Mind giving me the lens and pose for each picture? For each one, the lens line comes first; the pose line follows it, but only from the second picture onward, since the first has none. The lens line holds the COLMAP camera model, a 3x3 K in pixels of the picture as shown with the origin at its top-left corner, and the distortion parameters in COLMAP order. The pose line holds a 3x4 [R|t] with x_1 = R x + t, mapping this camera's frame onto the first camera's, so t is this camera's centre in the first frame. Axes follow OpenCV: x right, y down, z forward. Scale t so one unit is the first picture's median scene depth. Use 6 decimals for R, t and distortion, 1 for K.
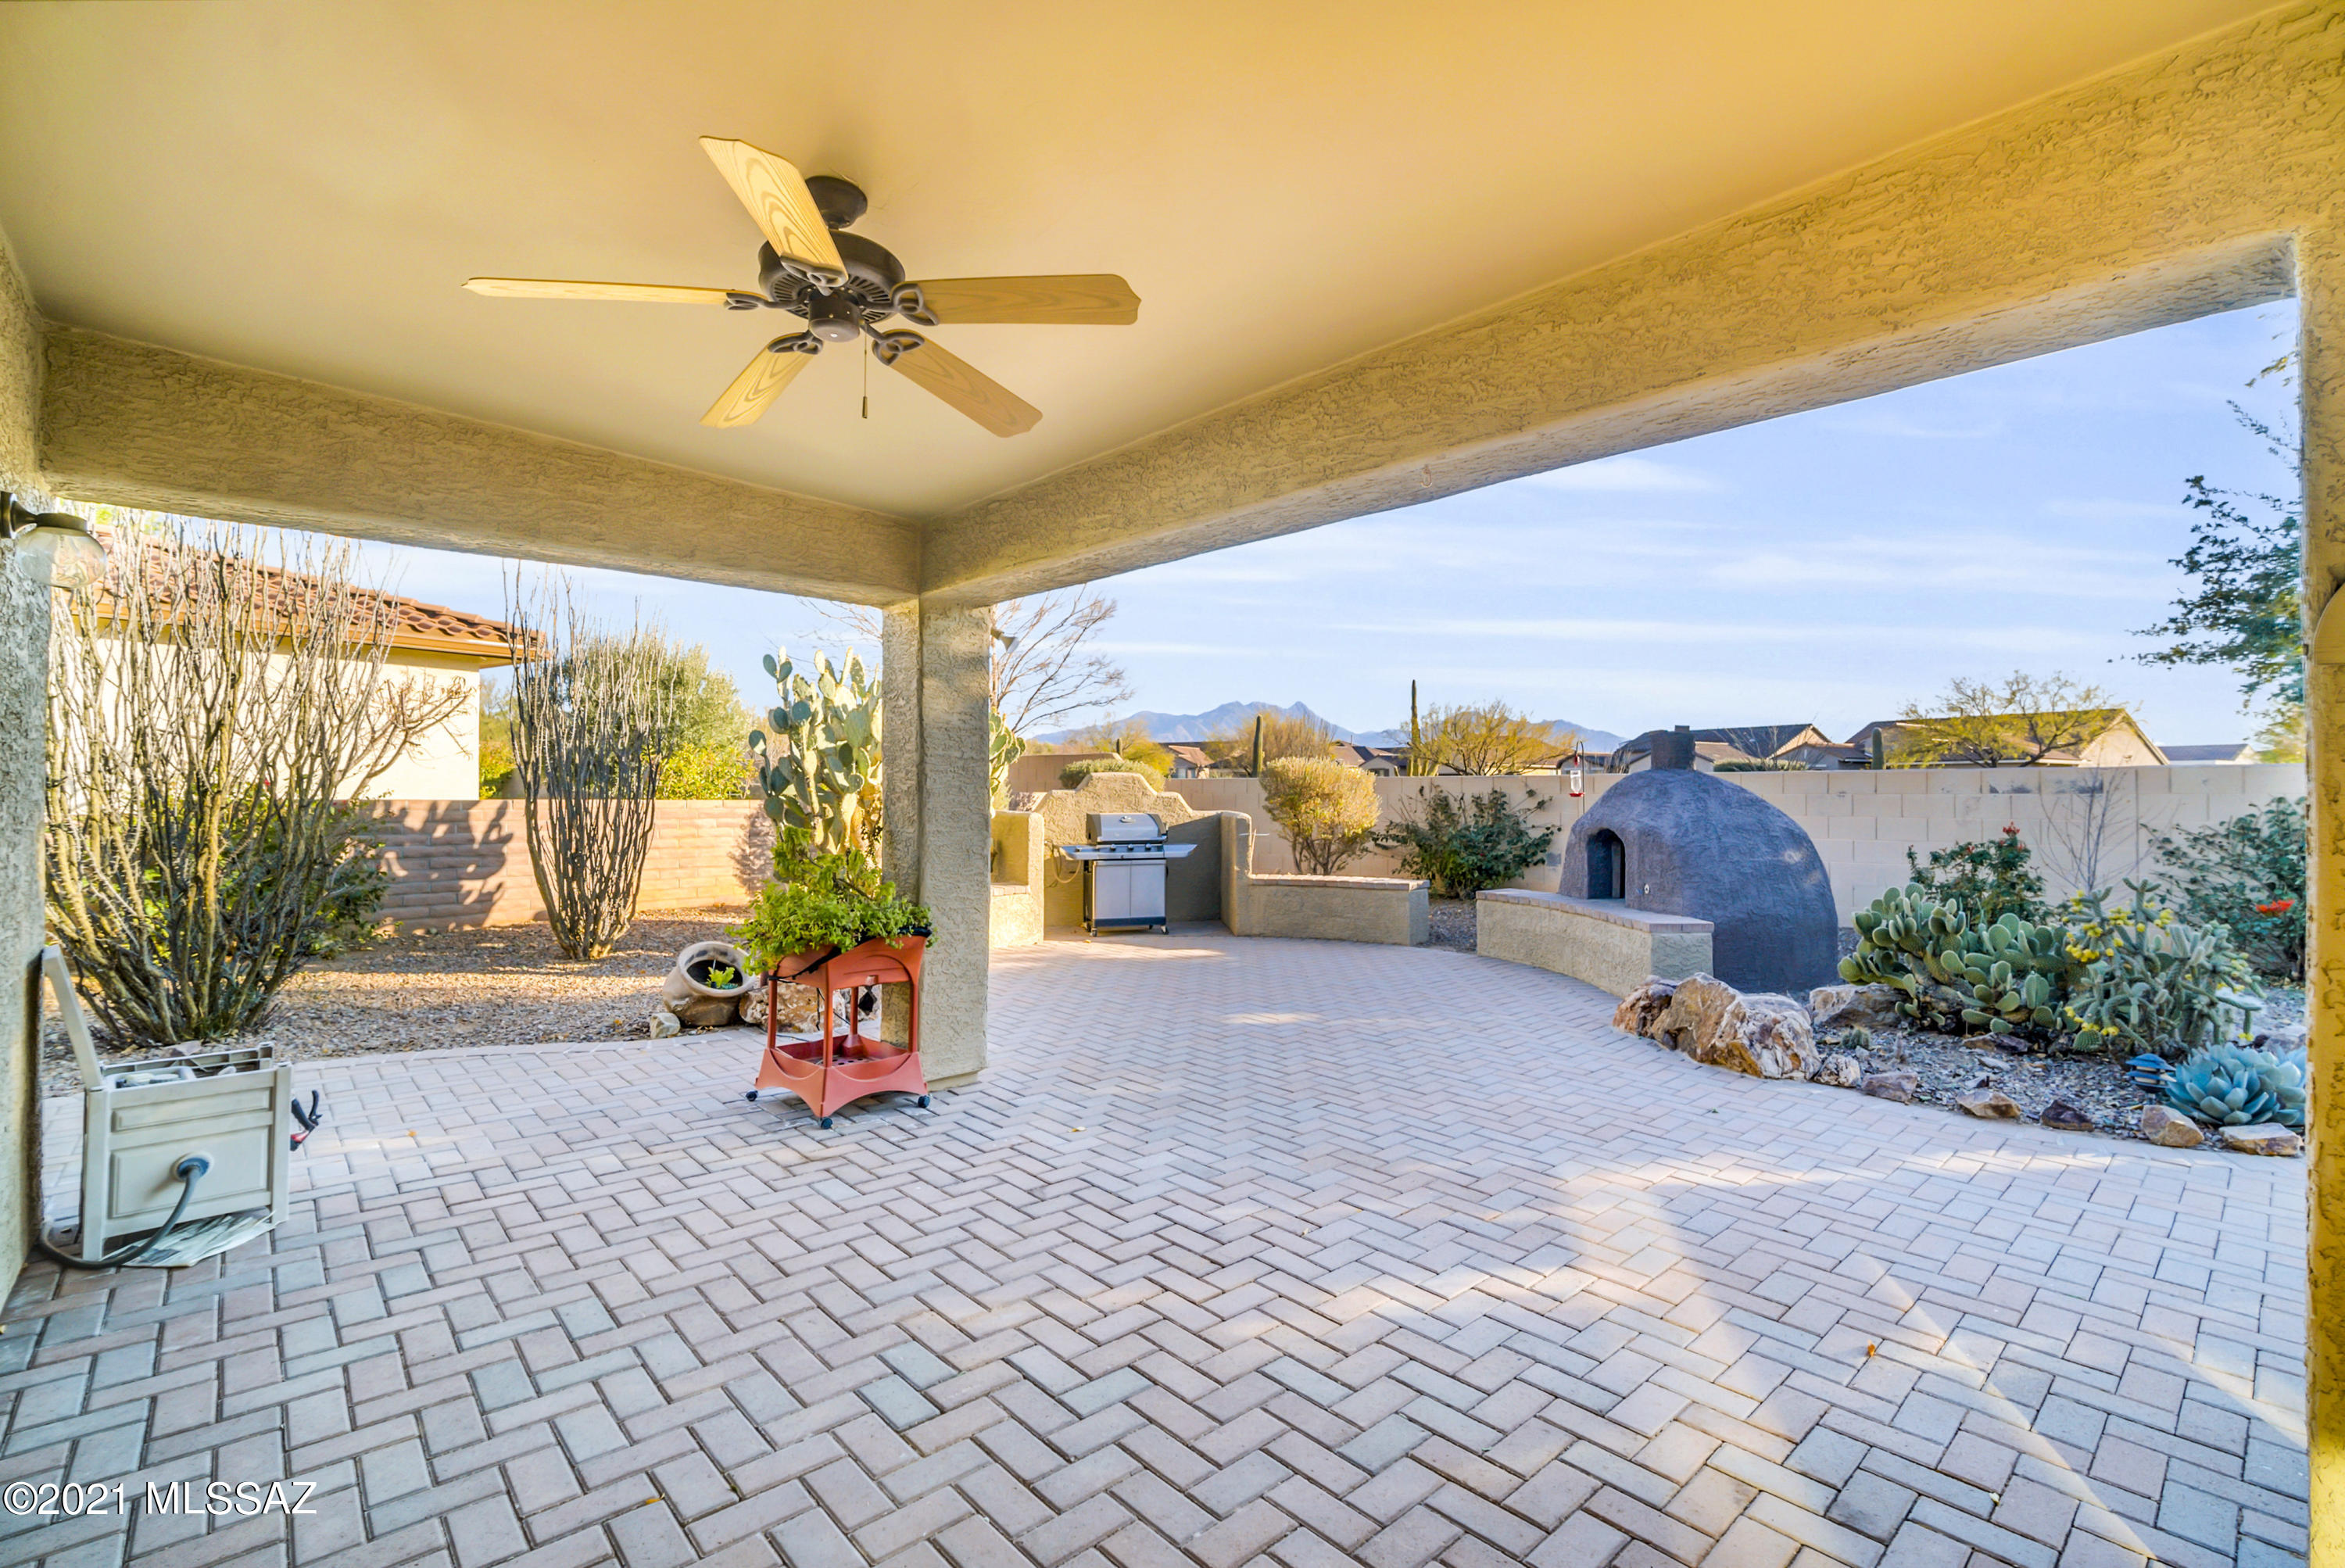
lens RADIAL K [[1049.2, 0, 1171.2], [0, 1049.2, 780.9], [0, 0, 1]] dist [-0.009241, 0.001471]
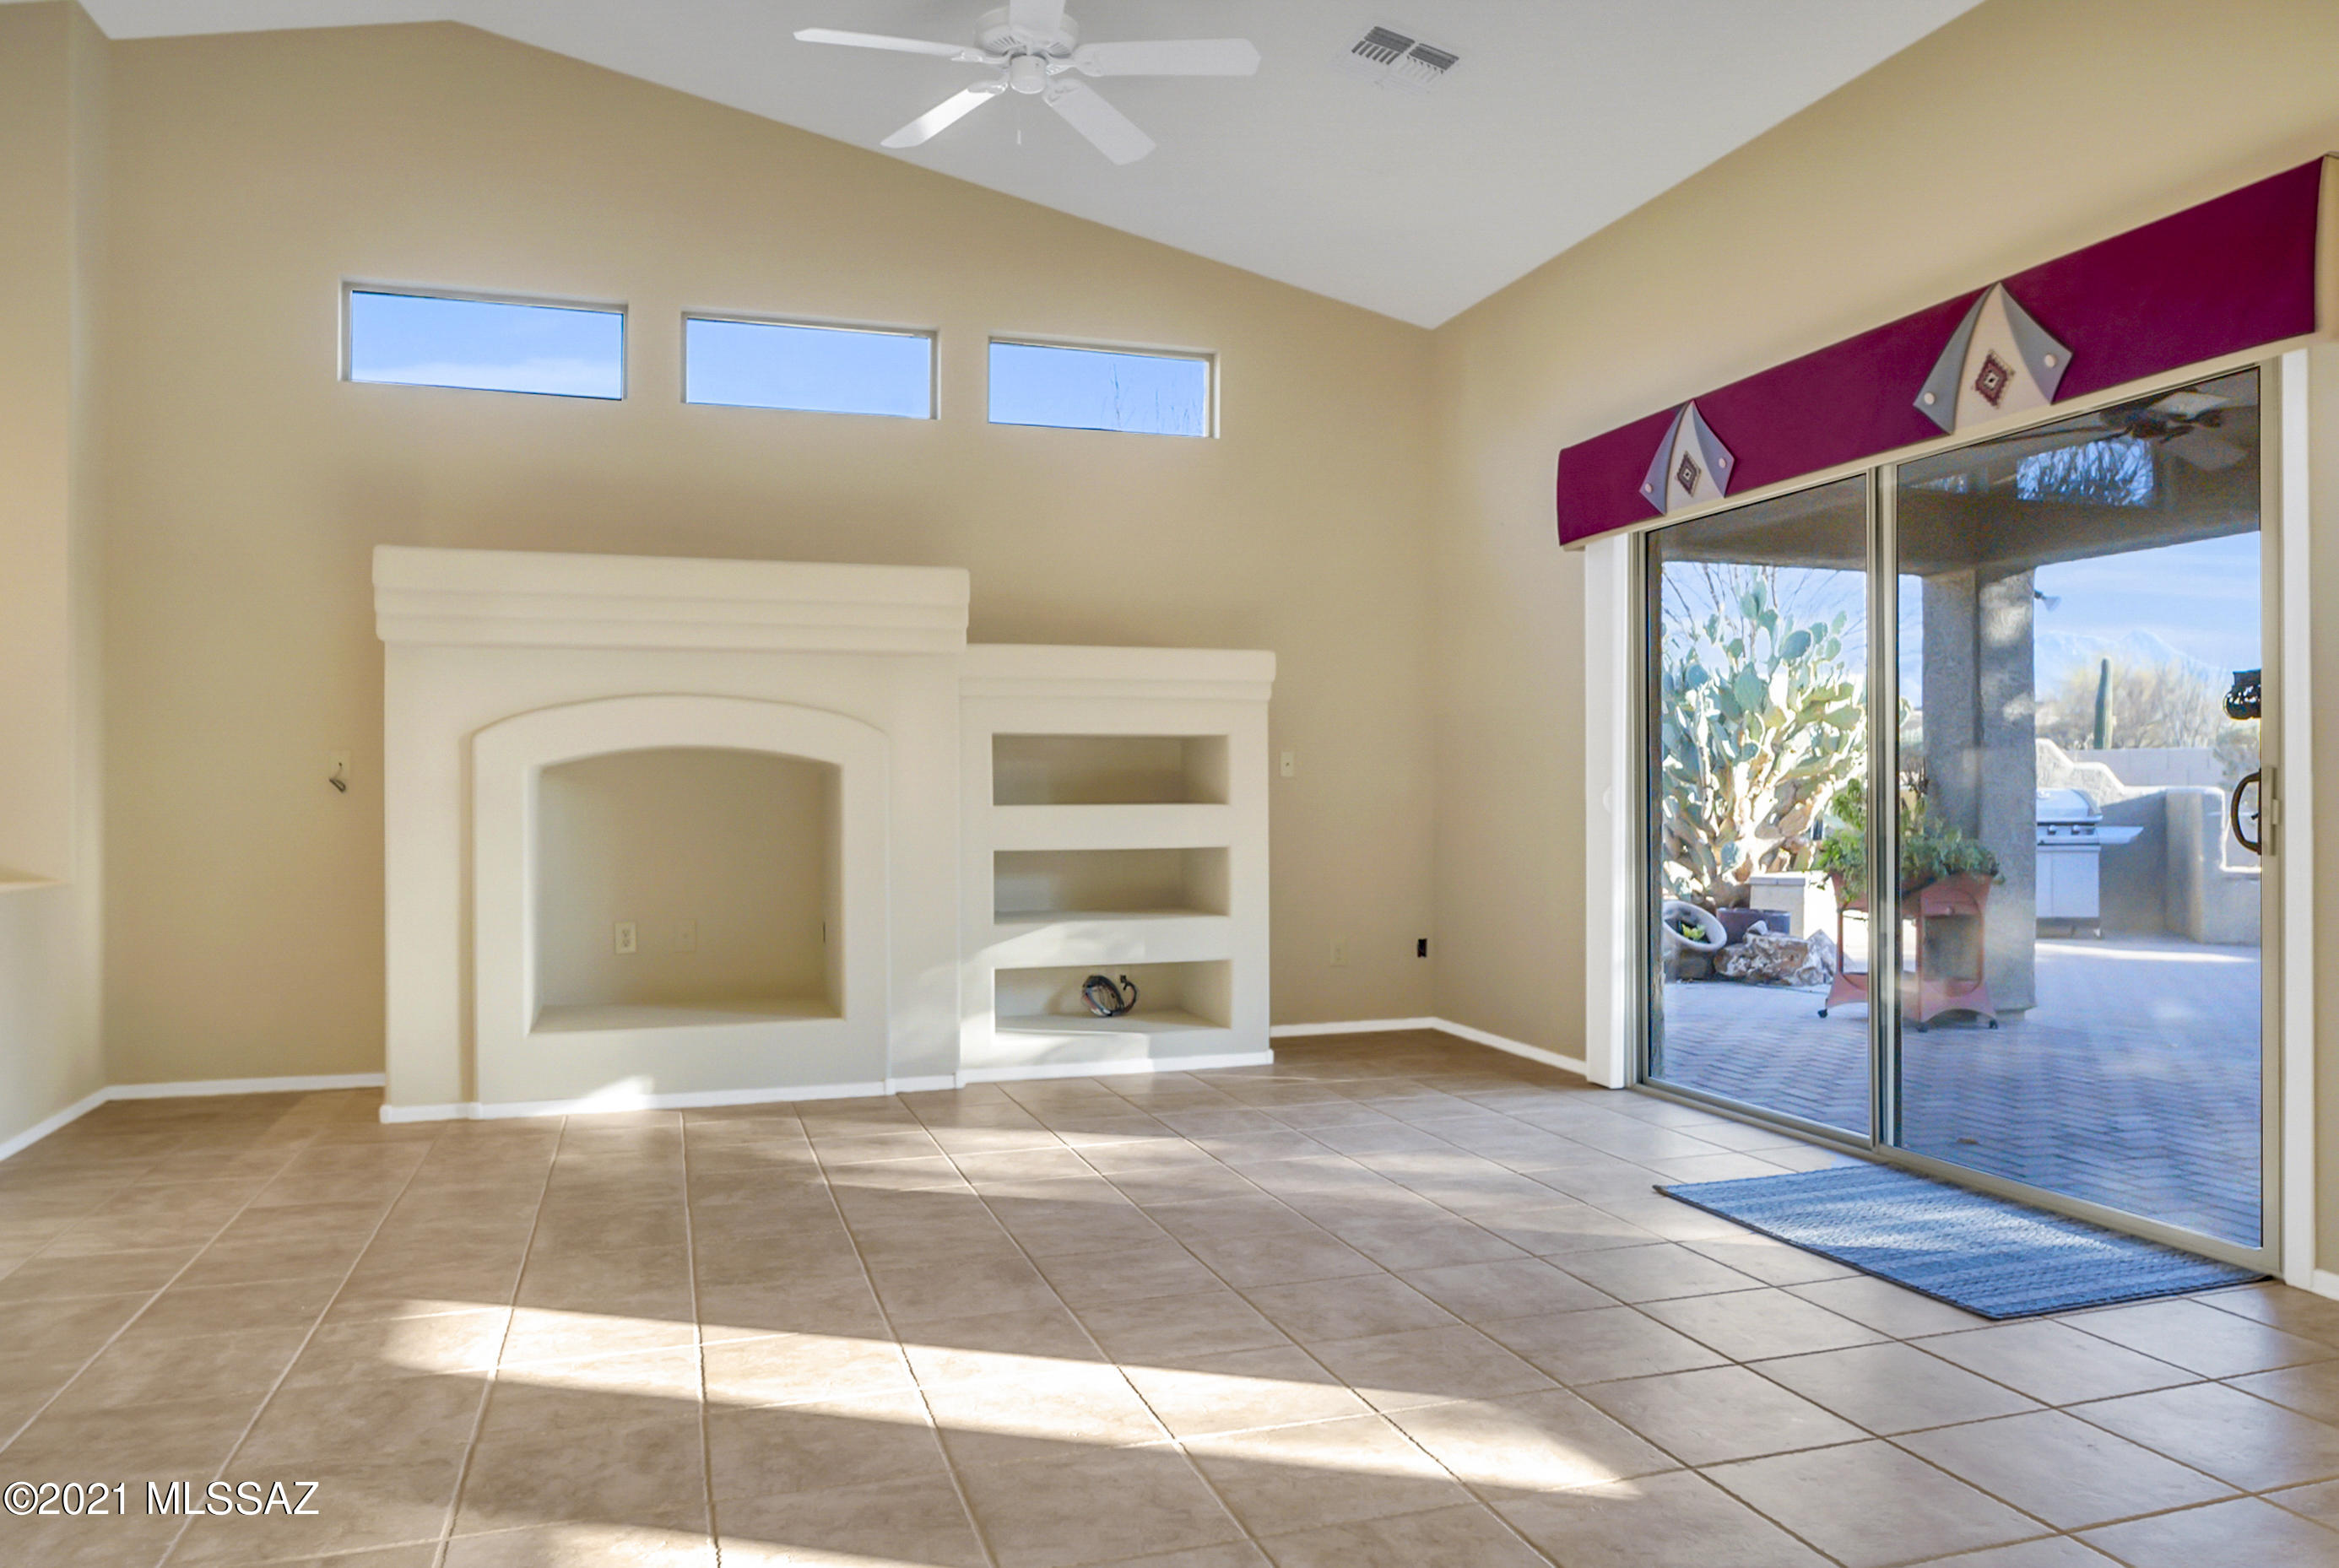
lens RADIAL K [[1609.5, 0, 1171.1], [0, 1609.5, 792.5], [0, 0, 1]] dist [-0.004102, -0.001914]
pose [[0.912047, -0.009734, -0.409970, -0.149417], [0.013453, 0.999890, 0.006189, 0.017563], [0.409864, -0.011160, 0.912078, -0.409579]]
